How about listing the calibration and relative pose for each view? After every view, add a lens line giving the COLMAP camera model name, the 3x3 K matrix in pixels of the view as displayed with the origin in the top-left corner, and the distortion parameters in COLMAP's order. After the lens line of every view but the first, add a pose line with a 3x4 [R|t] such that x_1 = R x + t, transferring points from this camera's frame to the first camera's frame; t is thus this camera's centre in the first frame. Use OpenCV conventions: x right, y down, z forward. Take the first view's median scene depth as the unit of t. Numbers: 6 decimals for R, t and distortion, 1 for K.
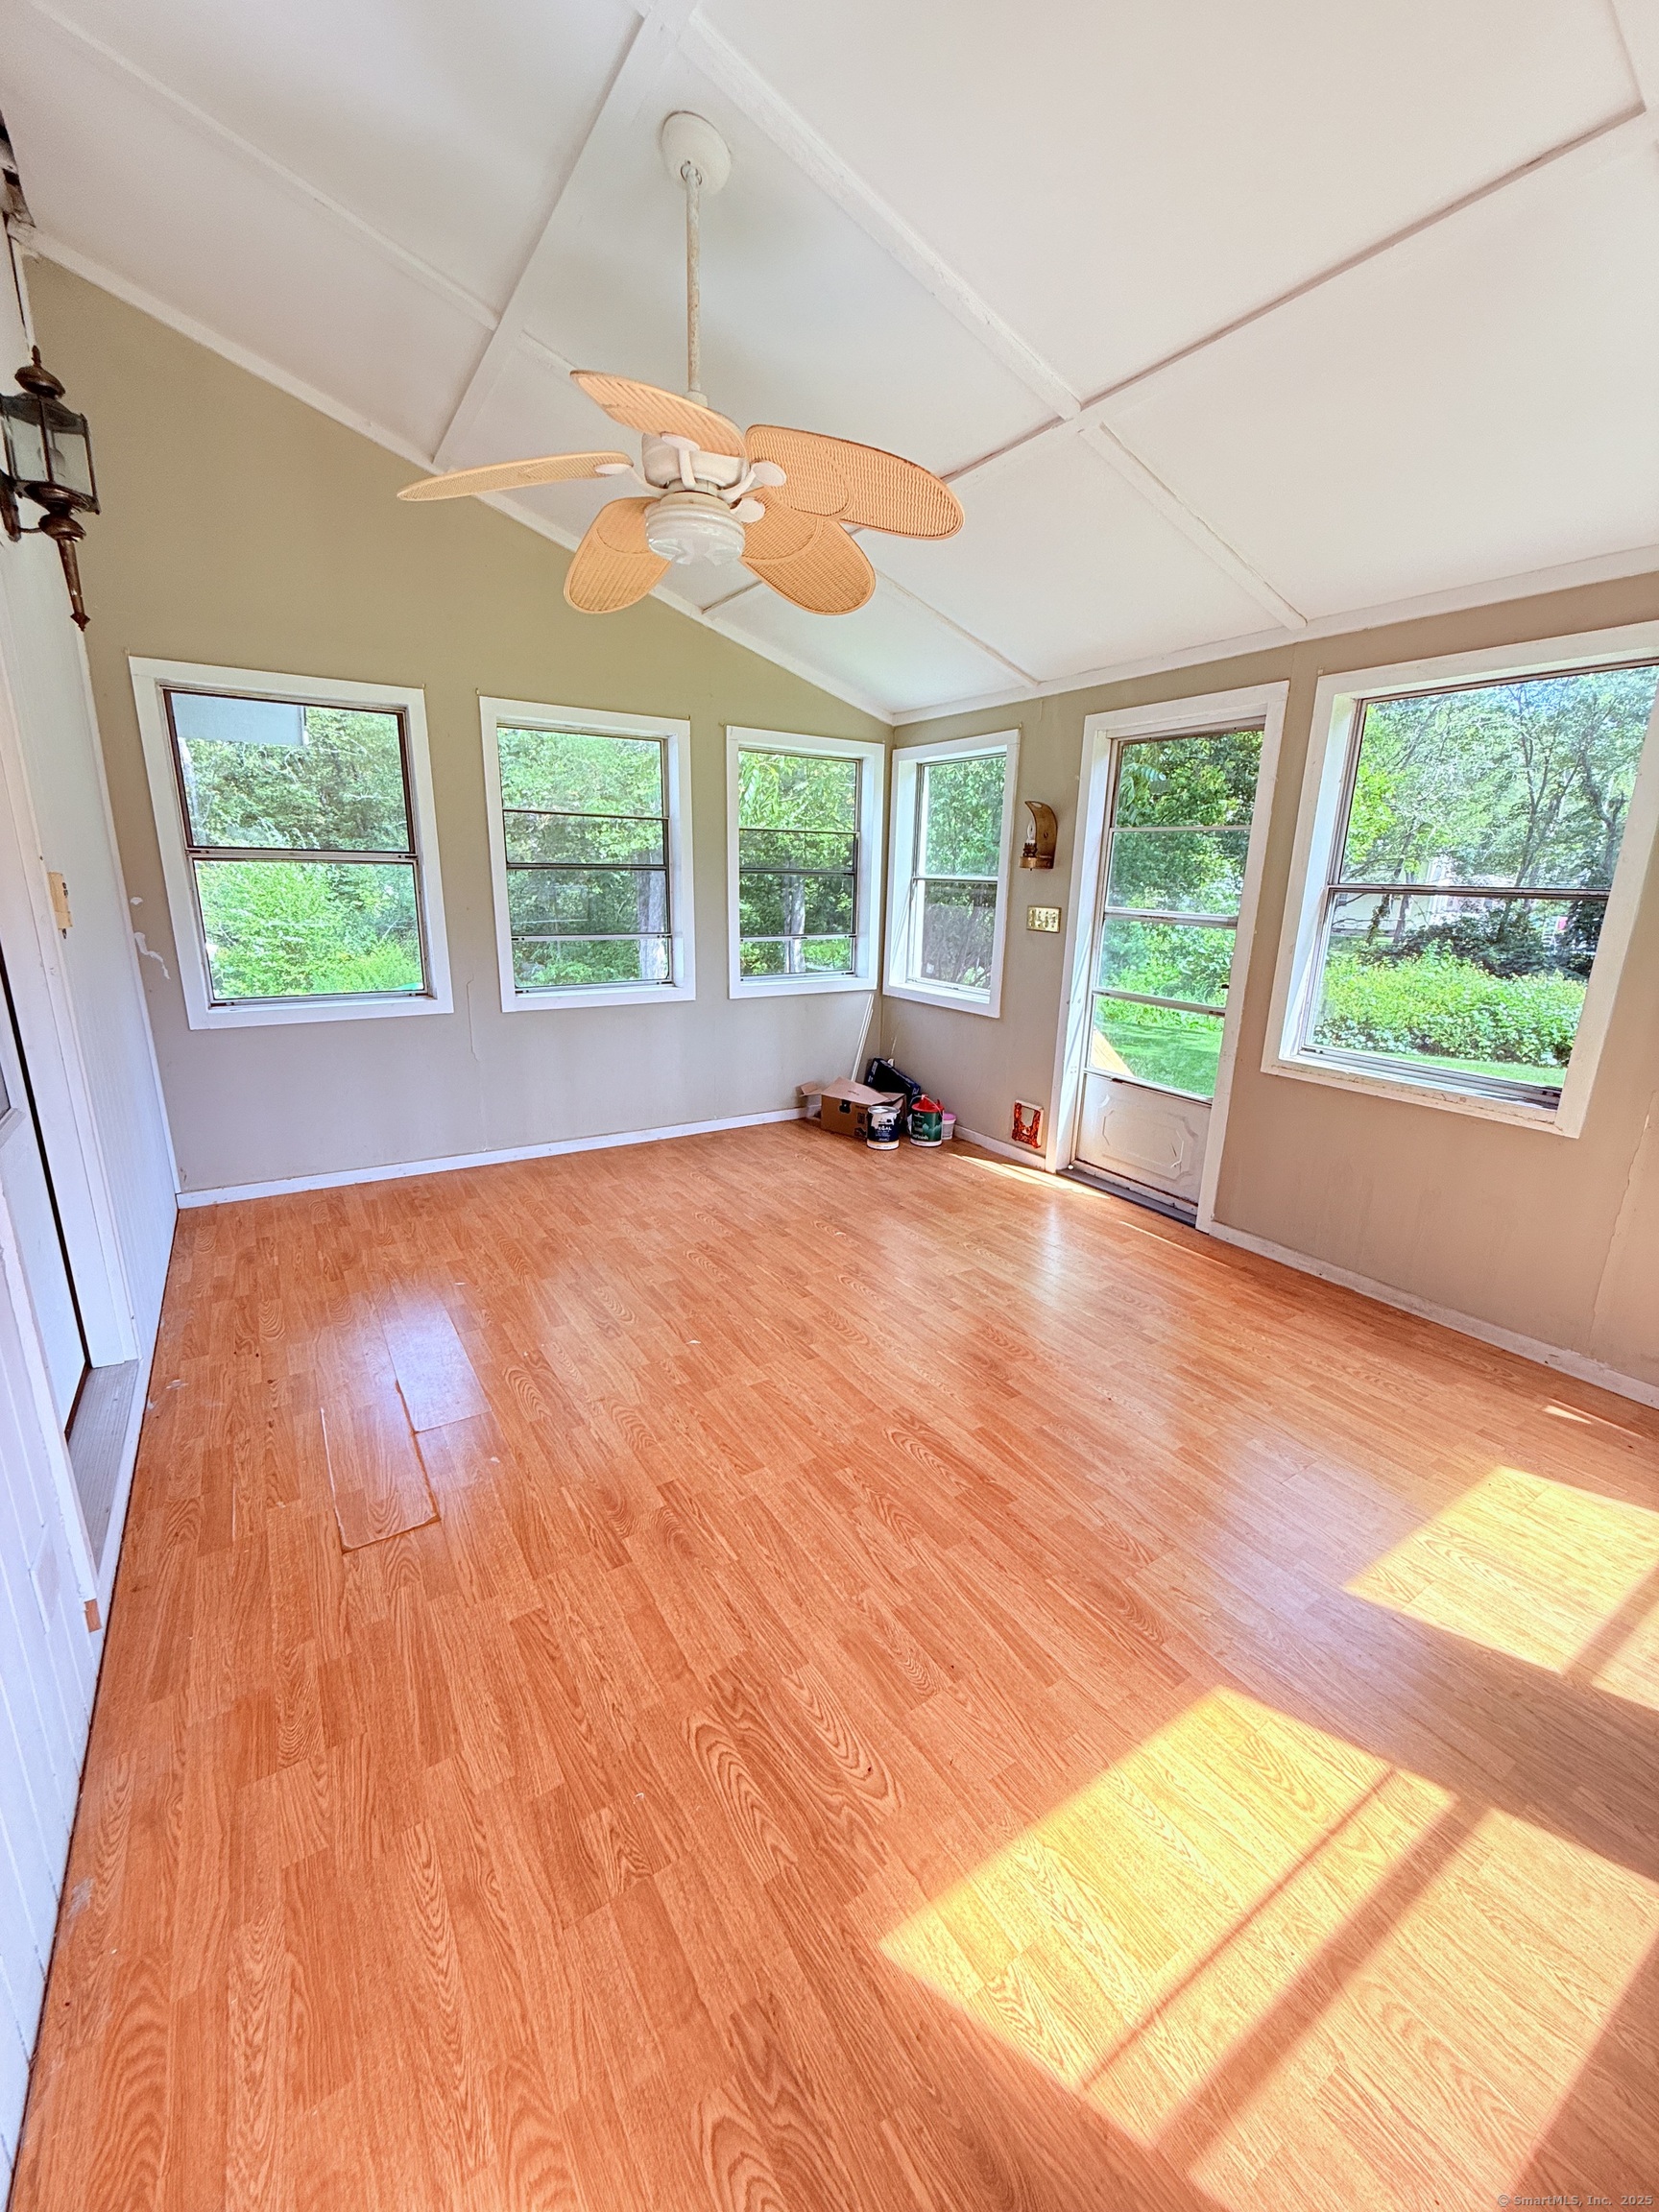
lens RADIAL K [[880.1, 0, 828.1], [0, 880.1, 1103.4], [0, 0, 1]] dist [-0.001760, 0.000565]
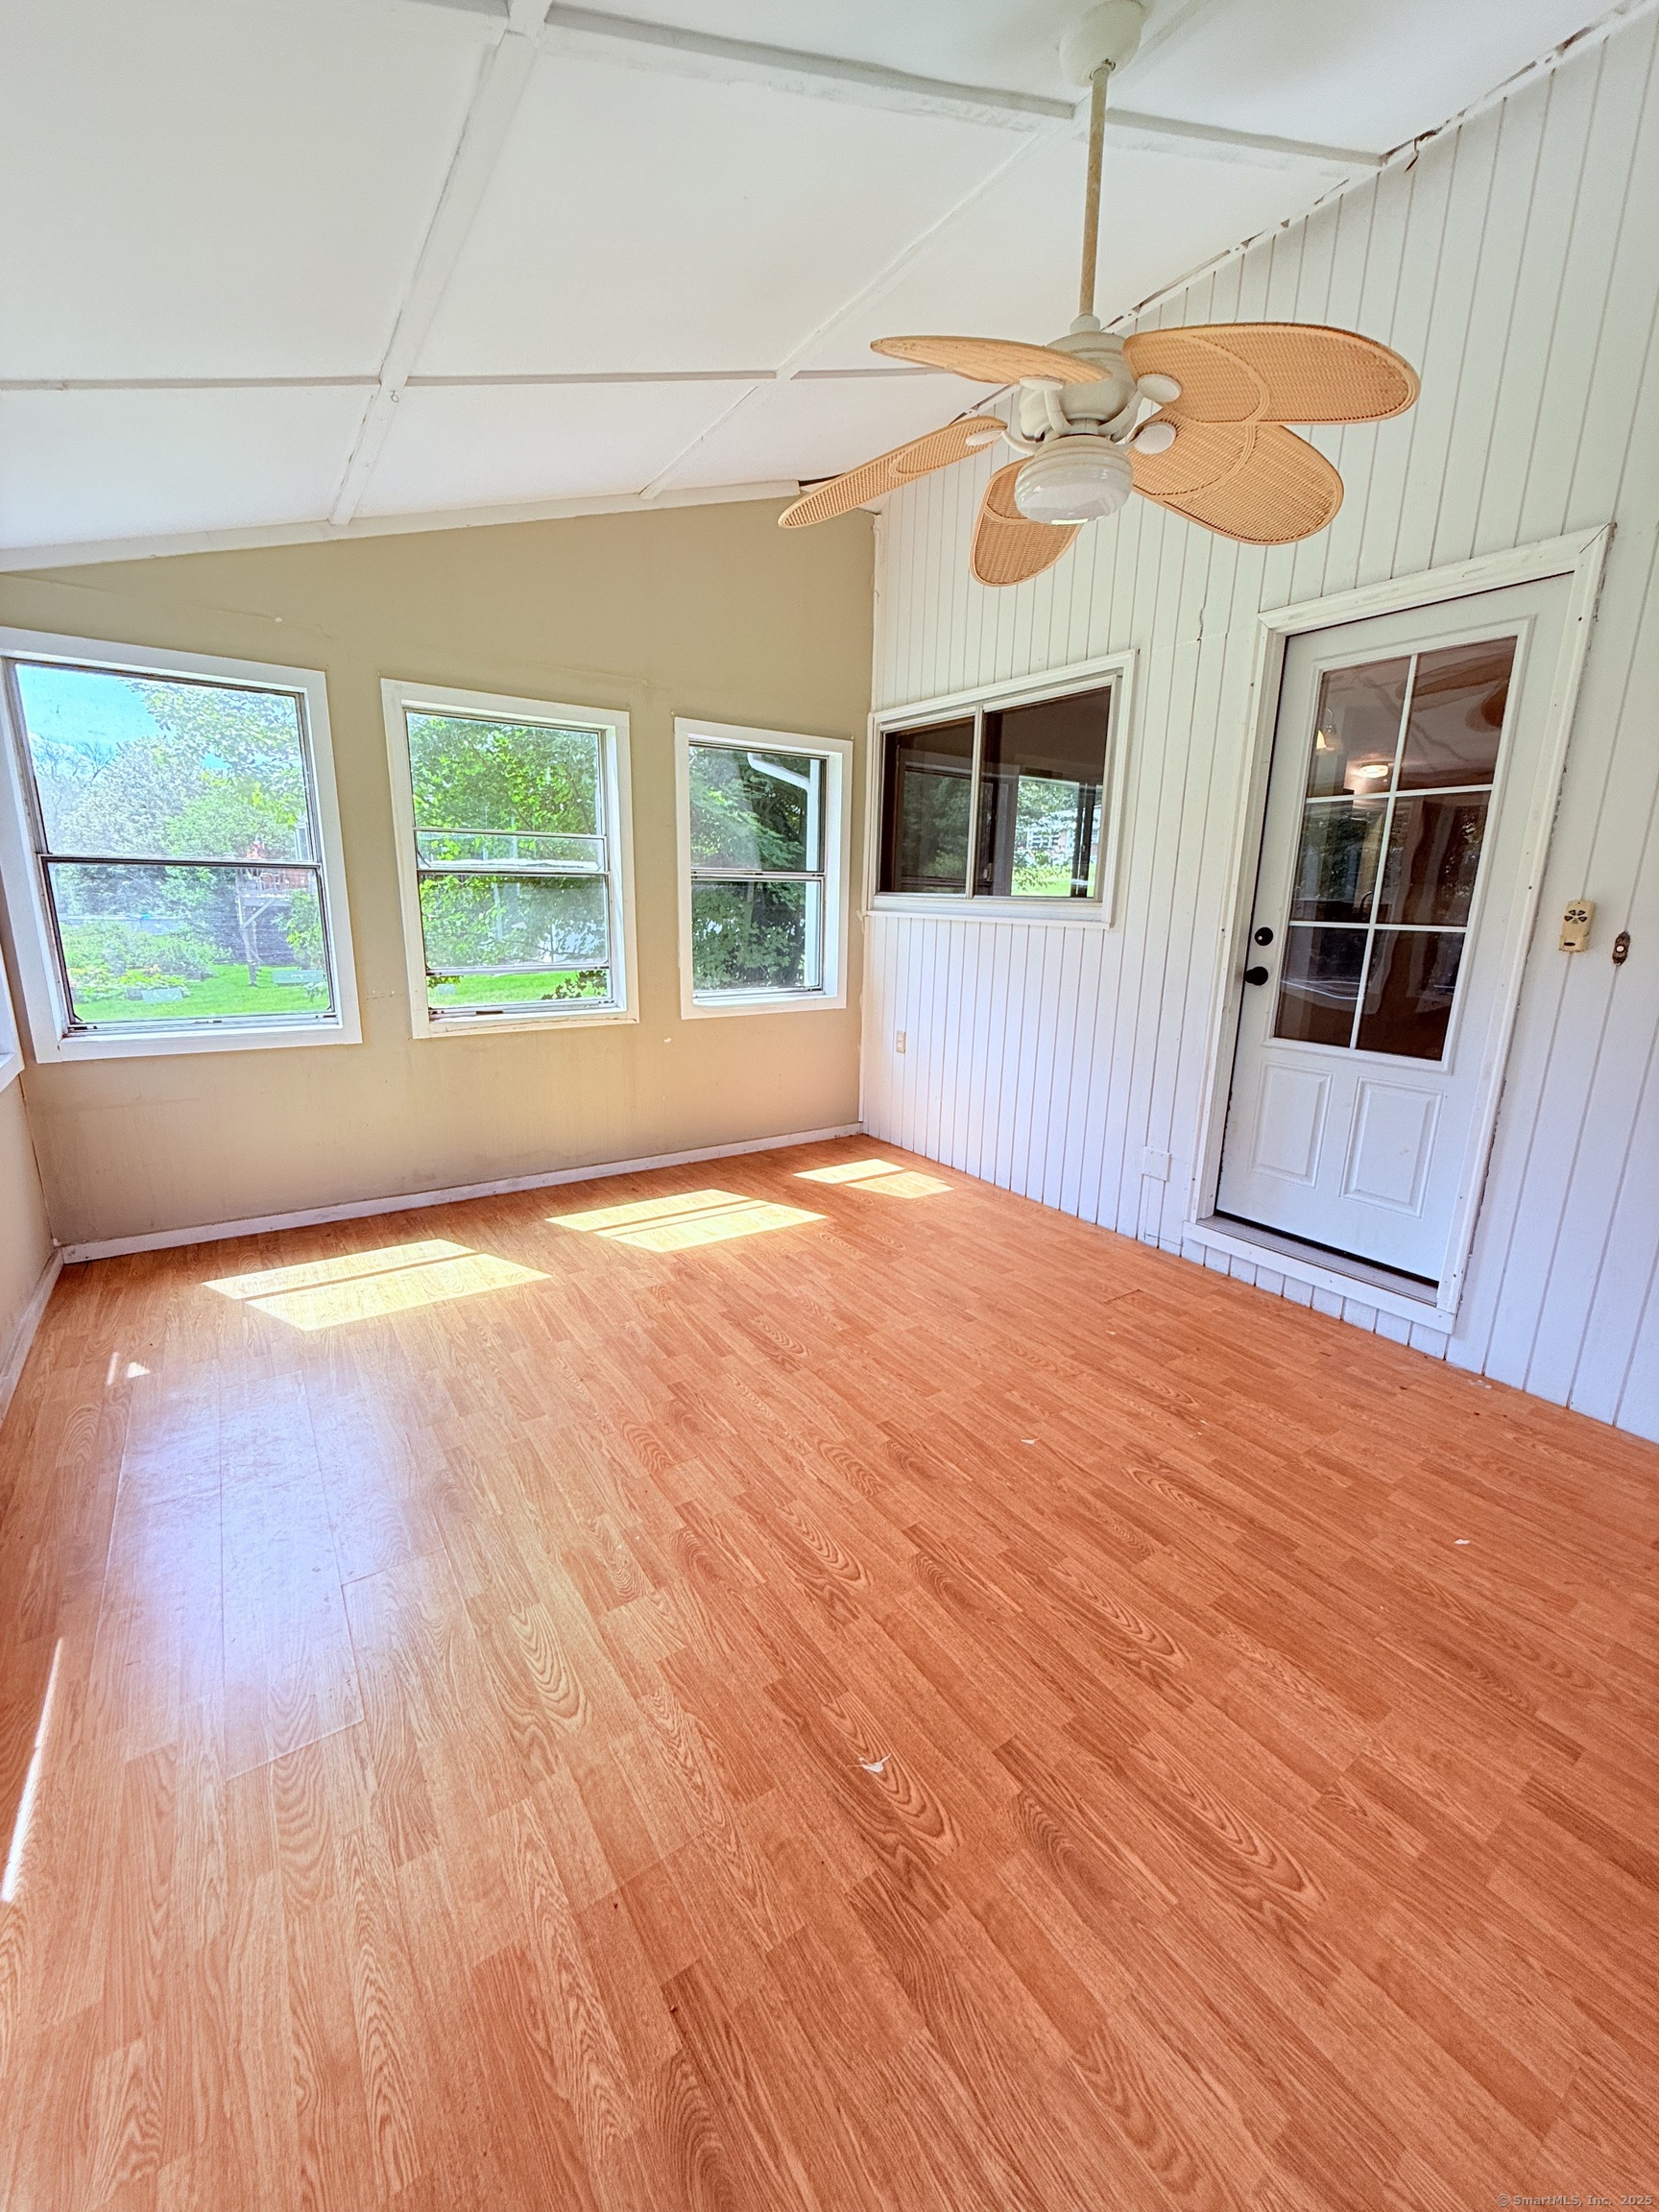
lens RADIAL K [[880.1, 0, 831.0], [0, 880.1, 1101.4], [0, 0, 1]] dist [-0.001760, 0.000565]
pose [[-0.998741, -0.035183, -0.035750, 0.092331], [-0.047954, 0.878782, 0.474808, -0.486764], [0.014711, 0.475925, -0.879363, 1.946983]]
